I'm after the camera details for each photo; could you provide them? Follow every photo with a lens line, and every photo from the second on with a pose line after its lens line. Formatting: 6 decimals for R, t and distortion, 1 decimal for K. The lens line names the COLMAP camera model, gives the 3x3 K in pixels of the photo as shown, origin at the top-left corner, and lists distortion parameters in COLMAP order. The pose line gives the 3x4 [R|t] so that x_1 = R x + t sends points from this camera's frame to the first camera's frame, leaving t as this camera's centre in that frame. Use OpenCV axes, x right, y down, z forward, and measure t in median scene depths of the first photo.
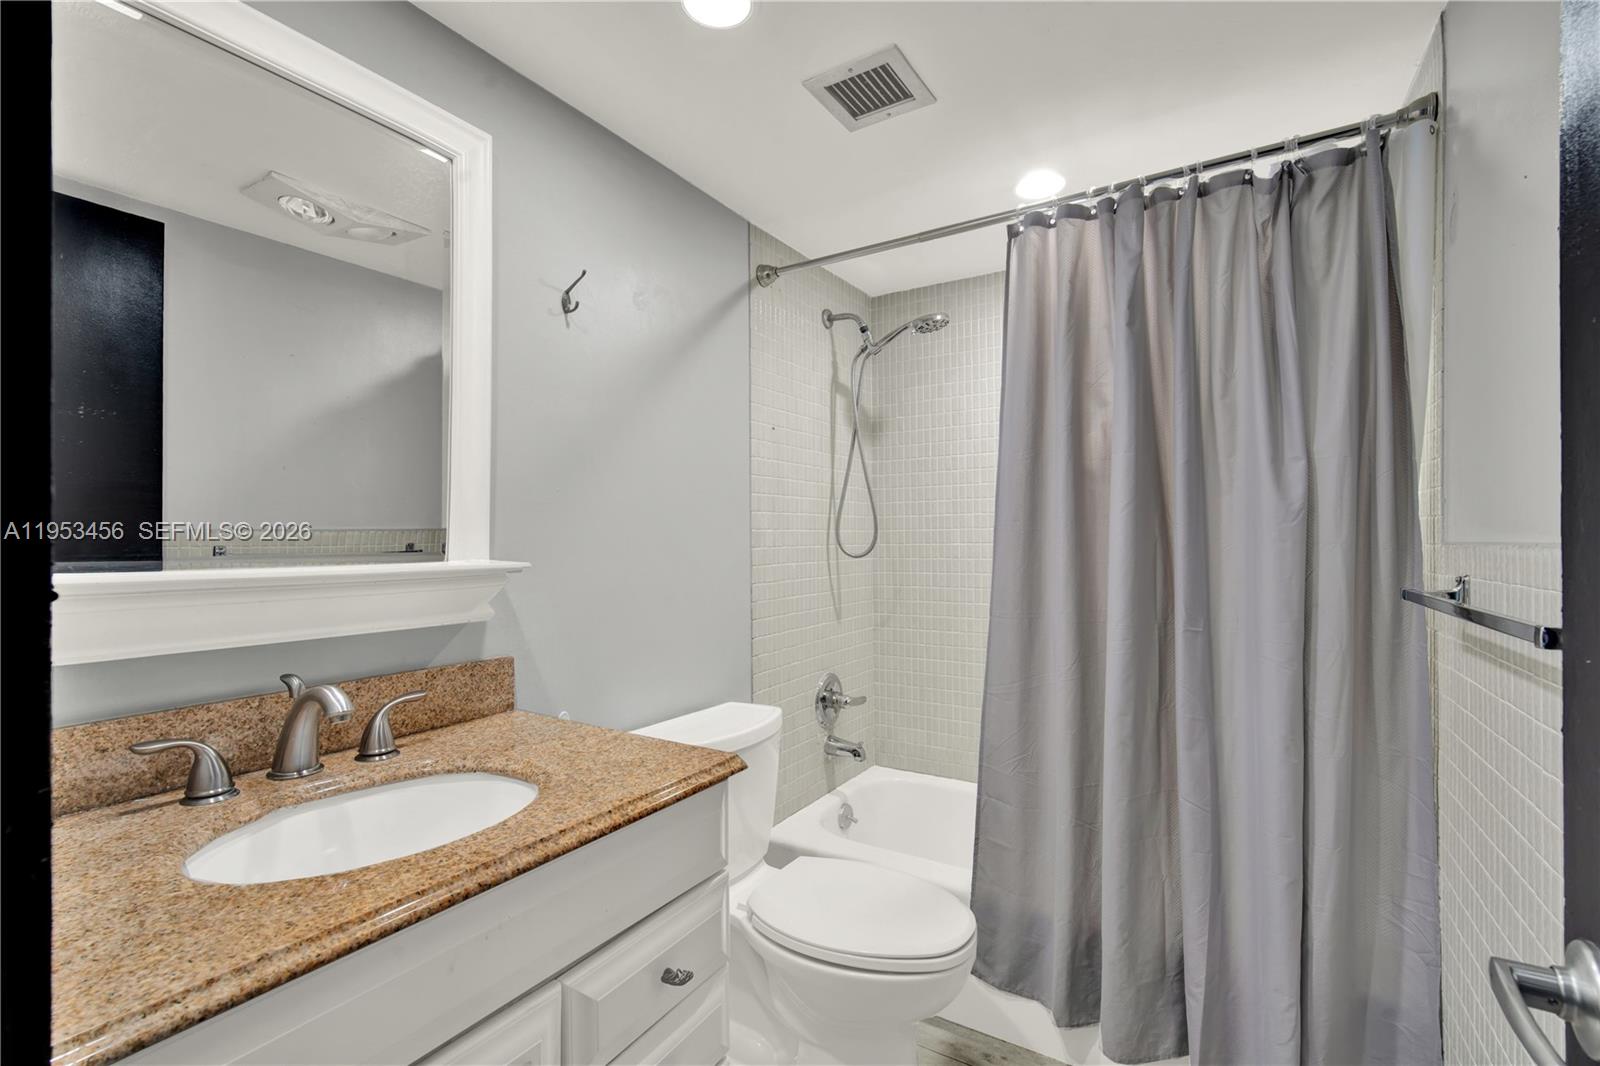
lens RADIAL K [[698.1, 0, 801.5], [0, 698.1, 532.4], [0, 0, 1]] dist [-0.007467, 0.004096]
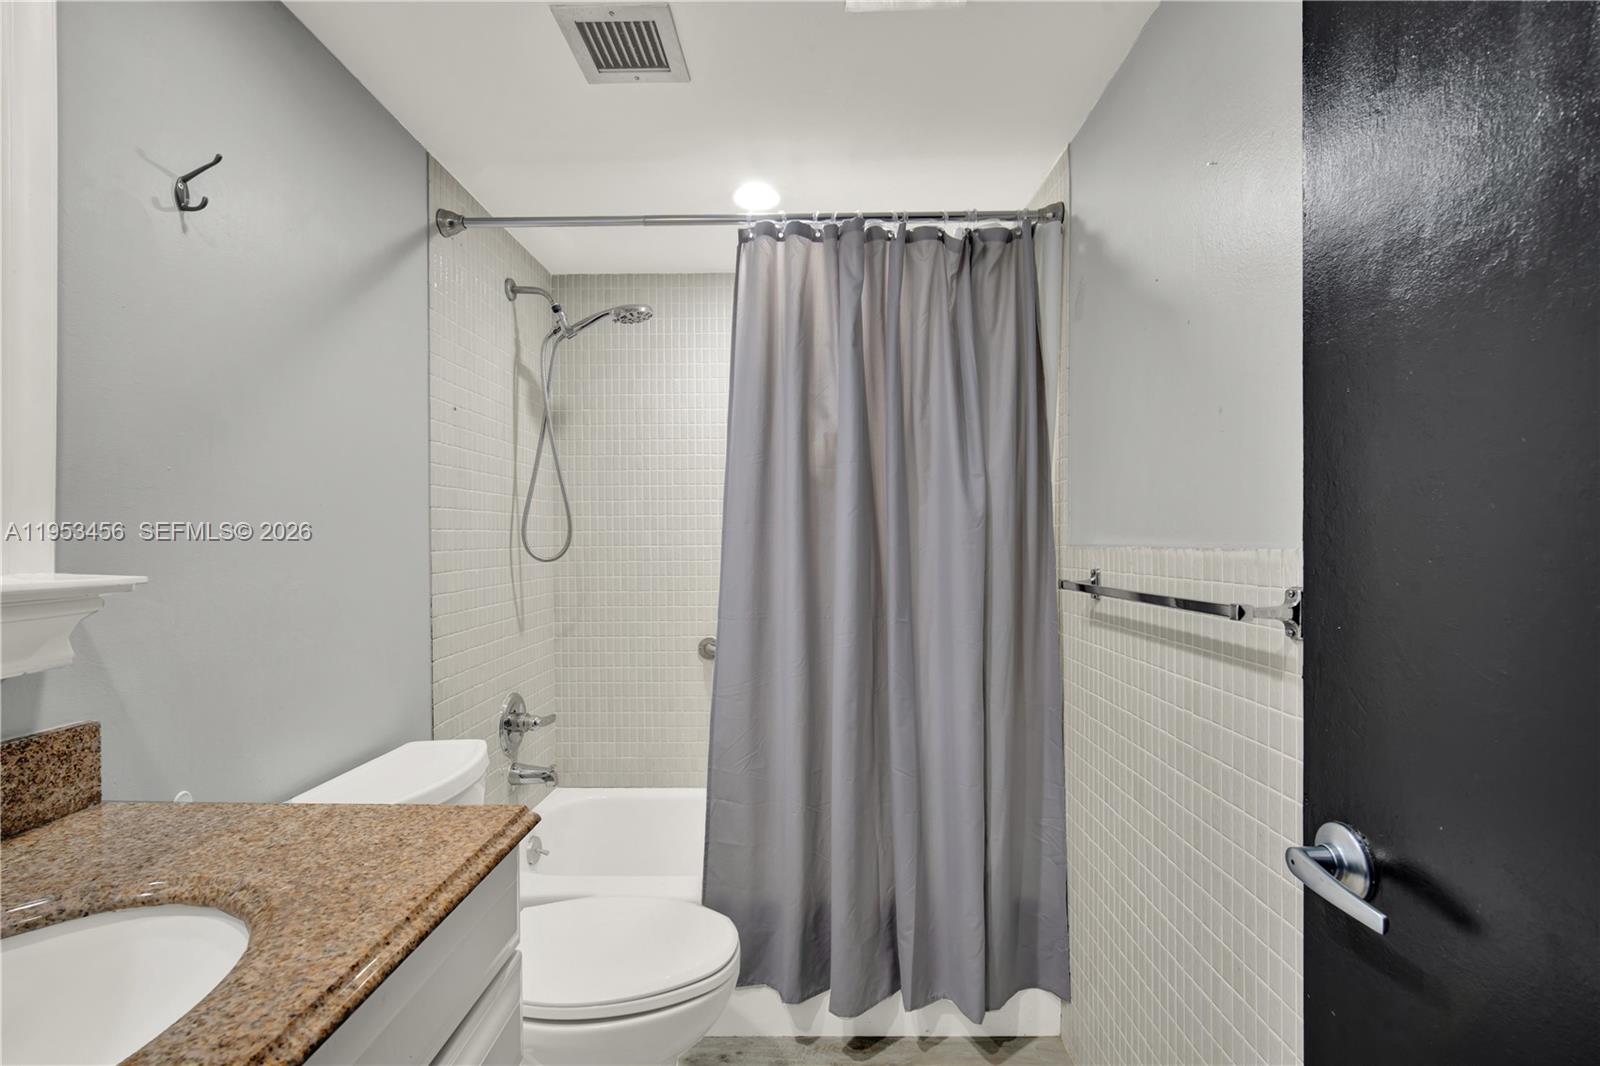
lens RADIAL K [[698.1, 0, 806.8], [0, 698.1, 542.8], [0, 0, 1]] dist [-0.007467, 0.004096]
pose [[0.859960, 0.000252, 0.510361, -0.155098], [-0.006371, 0.999927, 0.010241, 0.000642], [-0.510322, -0.012058, 0.859899, 0.093821]]
